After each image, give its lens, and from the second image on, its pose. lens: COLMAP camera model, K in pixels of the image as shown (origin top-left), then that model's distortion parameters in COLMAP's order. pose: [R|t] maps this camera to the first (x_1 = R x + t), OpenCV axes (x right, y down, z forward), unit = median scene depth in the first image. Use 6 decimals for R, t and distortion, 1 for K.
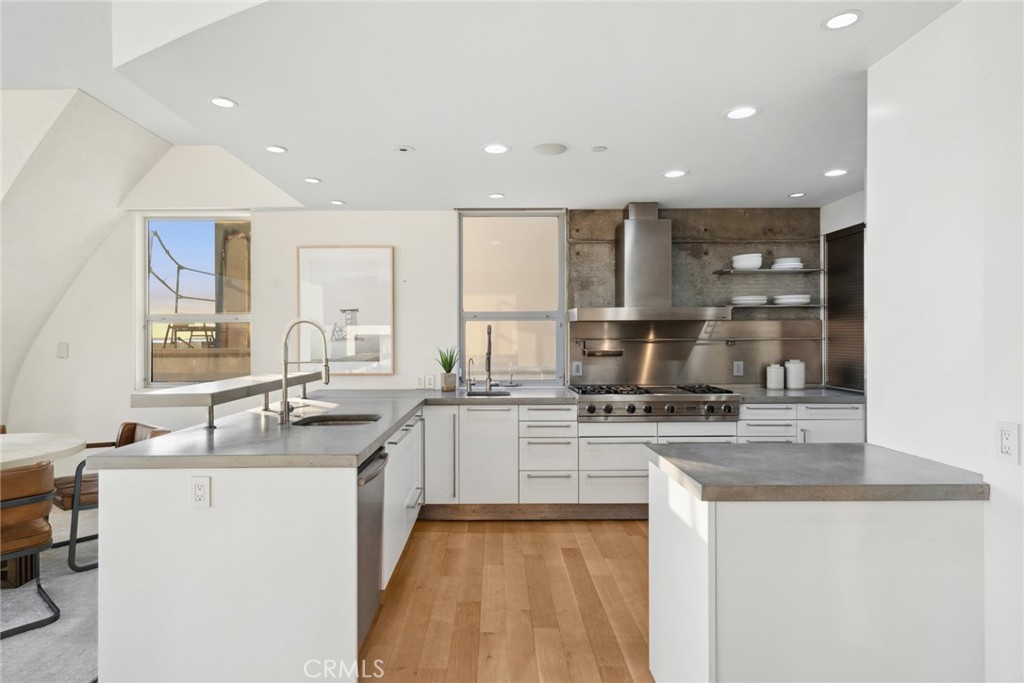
lens RADIAL K [[577.7, 0, 497.1], [0, 577.7, 340.0], [0, 0, 1]] dist [0.001003, 0.000171]
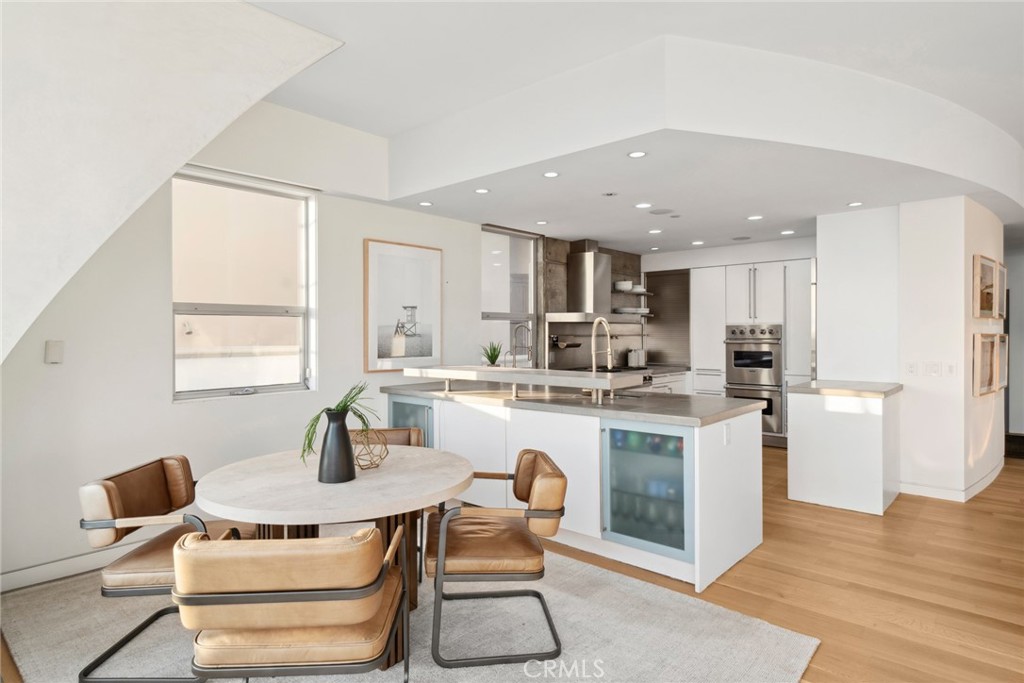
lens RADIAL K [[577.7, 0, 497.1], [0, 577.7, 340.0], [0, 0, 1]] dist [0.001003, 0.000171]
pose [[0.682796, -0.004582, 0.730594, -0.910886], [0.003429, 0.999989, 0.003066, 0.004454], [-0.730601, 0.000412, 0.682805, 0.184027]]
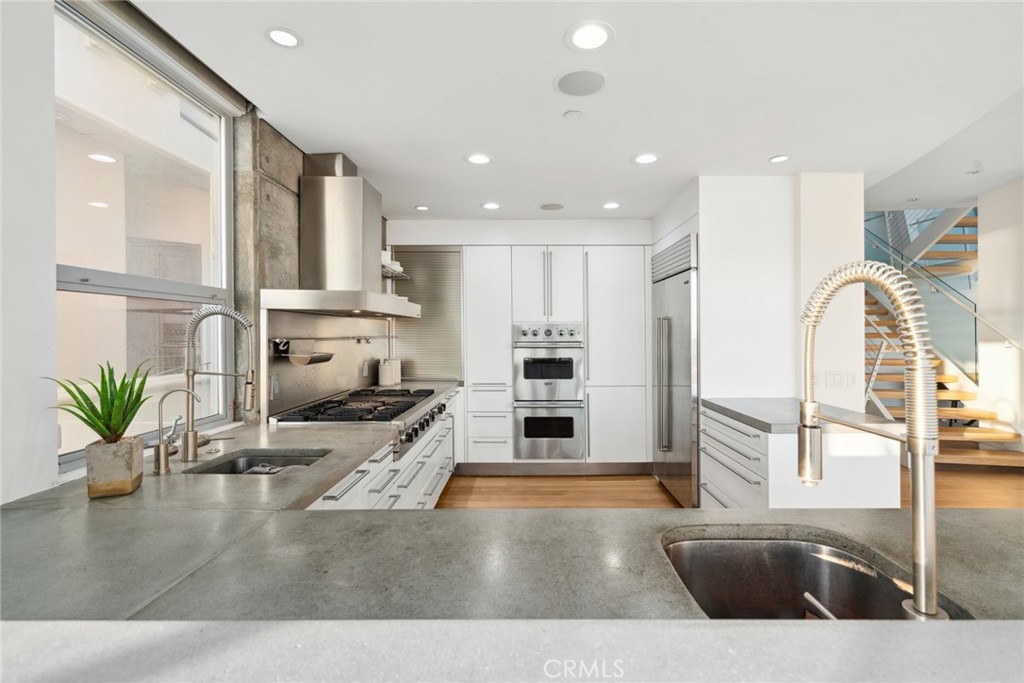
lens RADIAL K [[468.2, 0, 521.0], [0, 468.2, 338.7], [0, 0, 1]] dist [-0.000567, -0.000052]
pose [[0.003376, -0.005748, 0.999978, -0.349047], [0.003612, 0.999977, 0.005736, -0.003276], [-0.999988, 0.003592, 0.003396, 0.733895]]
